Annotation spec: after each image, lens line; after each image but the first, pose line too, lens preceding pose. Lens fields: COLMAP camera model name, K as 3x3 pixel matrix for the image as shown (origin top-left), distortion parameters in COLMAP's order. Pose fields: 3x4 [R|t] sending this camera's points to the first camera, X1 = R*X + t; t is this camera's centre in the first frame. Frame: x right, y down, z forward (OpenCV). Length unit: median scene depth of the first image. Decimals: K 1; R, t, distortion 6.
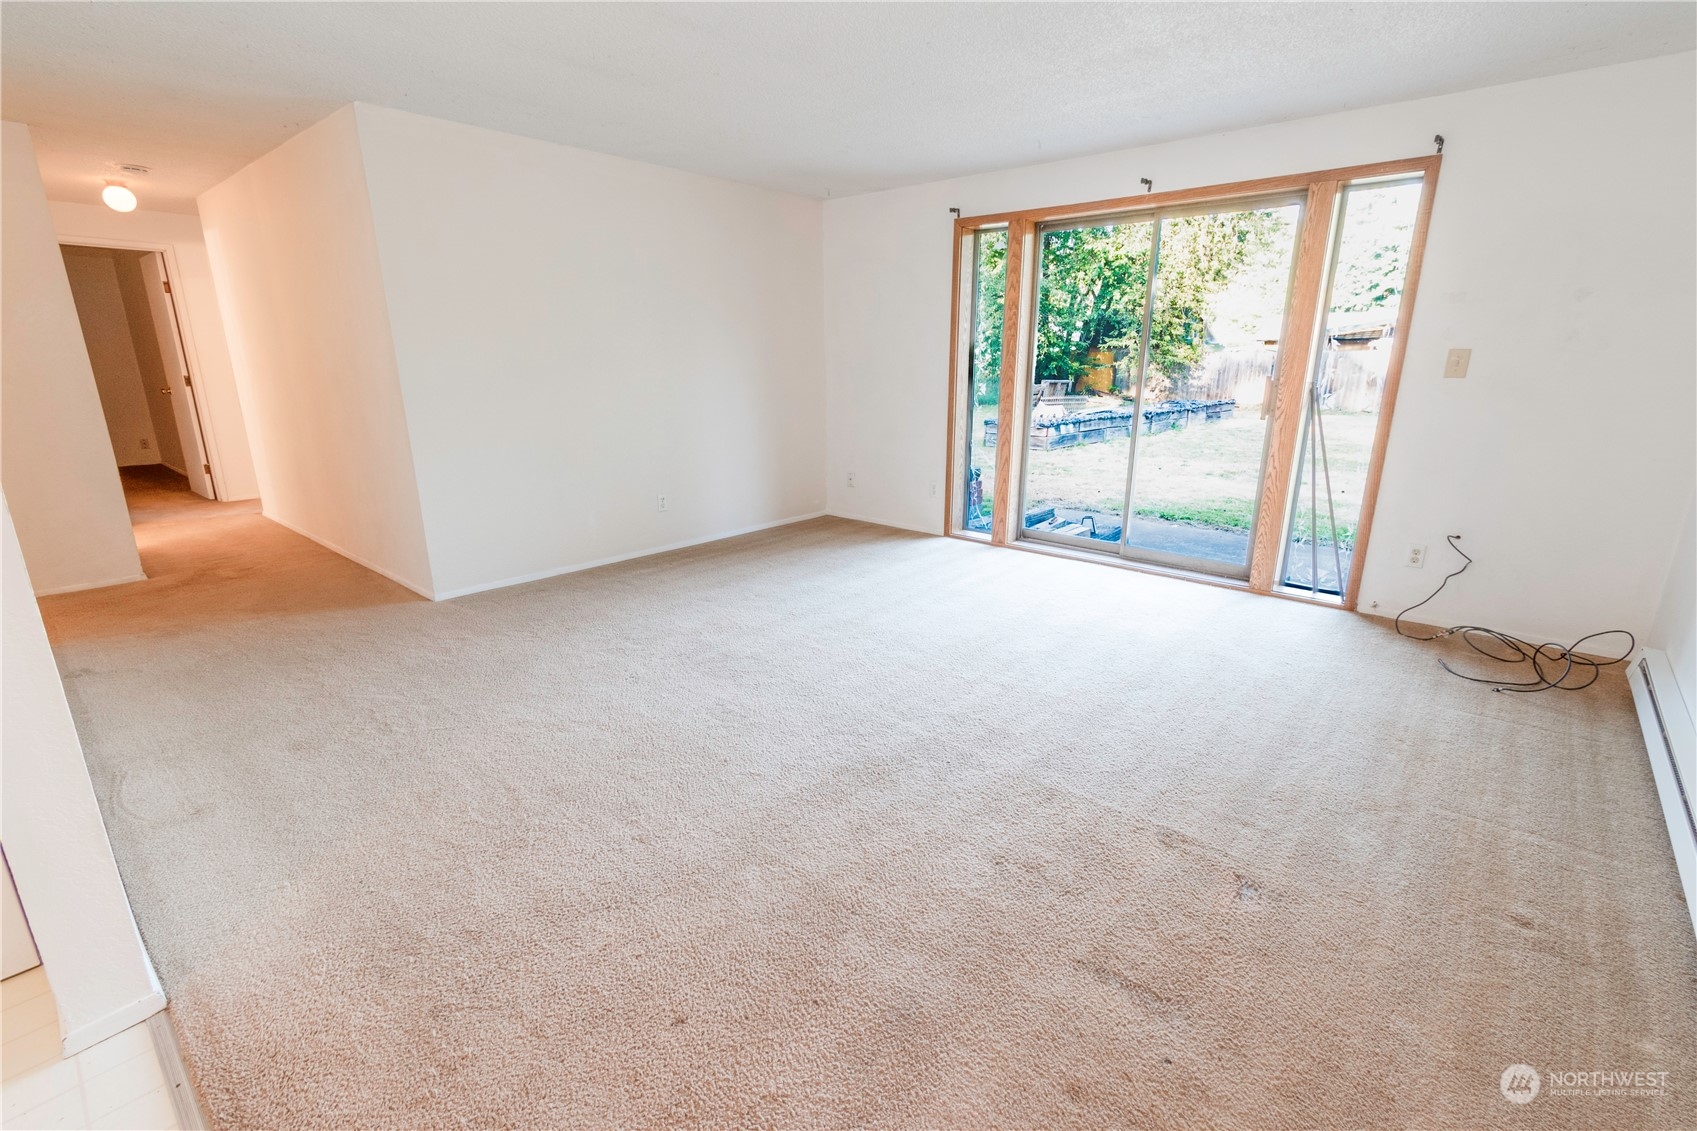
lens RADIAL K [[751.4, 0, 859.6], [0, 751.4, 571.2], [0, 0, 1]] dist [0.000136, -0.000186]
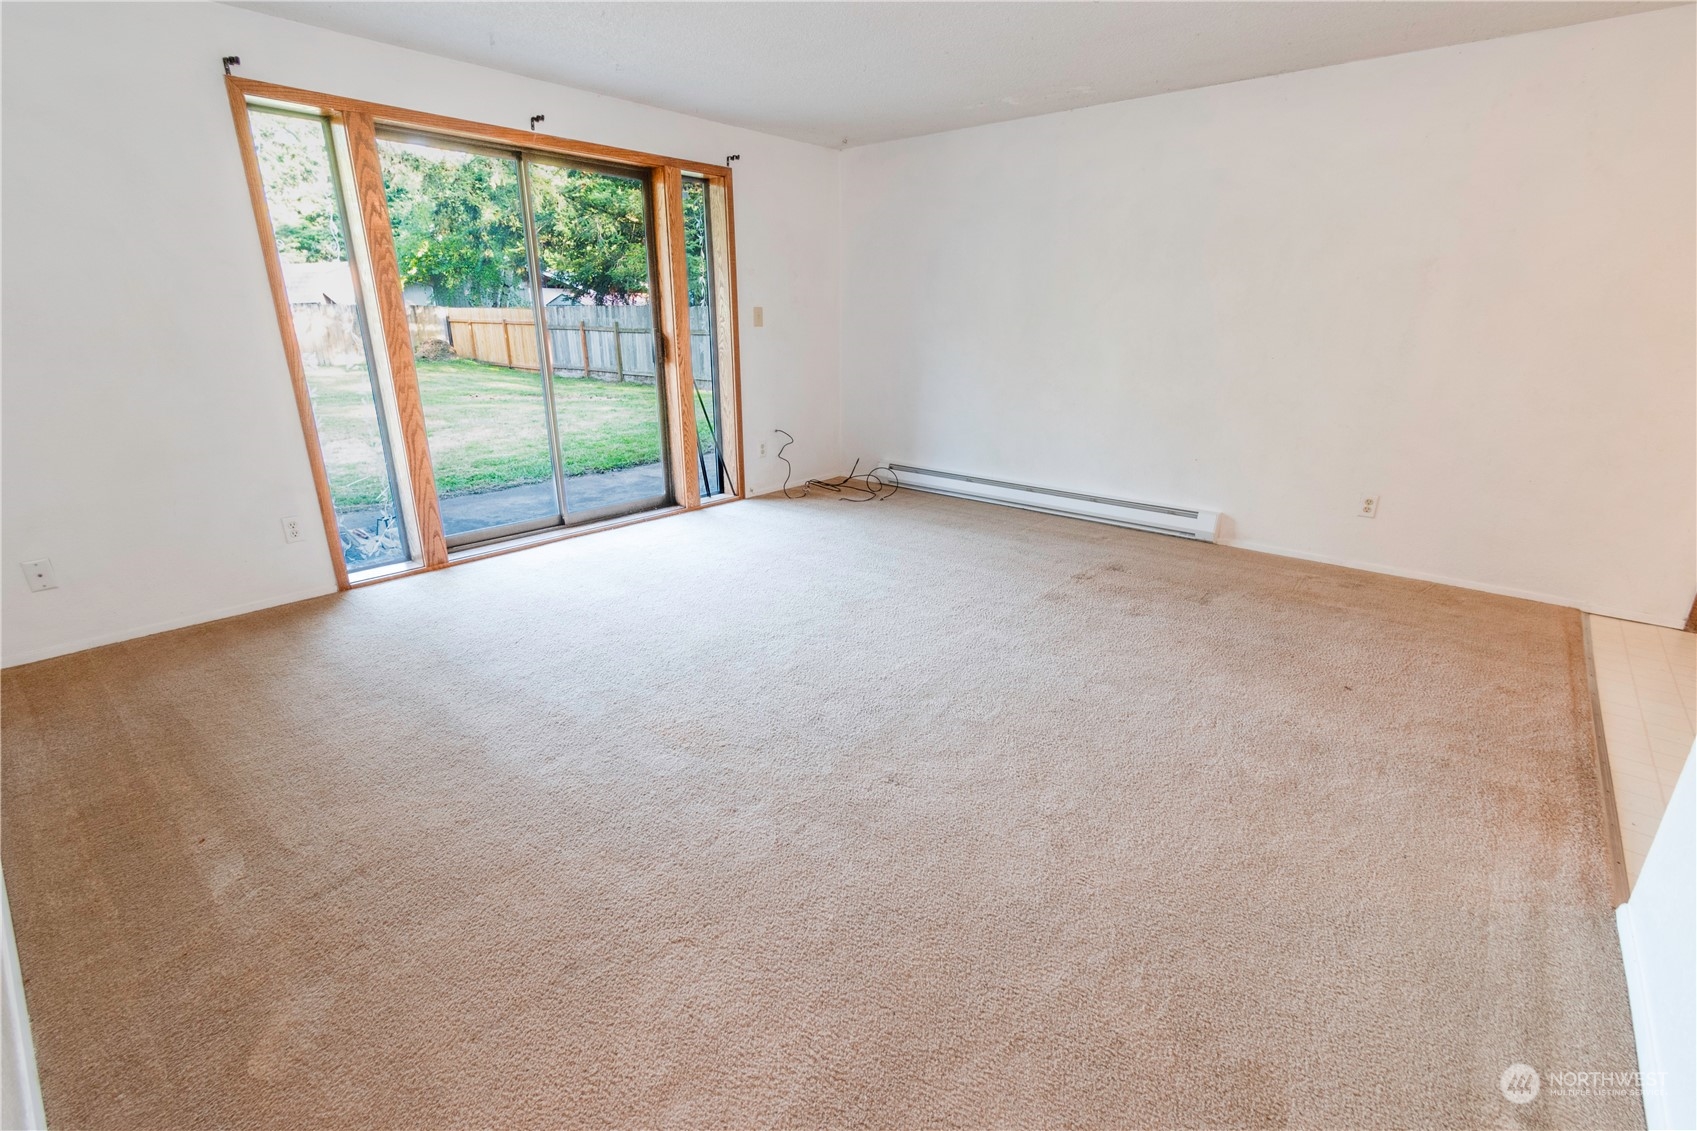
lens RADIAL K [[751.4, 0, 859.6], [0, 751.4, 571.2], [0, 0, 1]] dist [0.000136, -0.000186]
pose [[-0.003684, -0.326178, 0.945301, -0.735909], [0.269524, 0.910001, 0.315048, -0.215372], [-0.962987, 0.255942, 0.084560, 0.748200]]
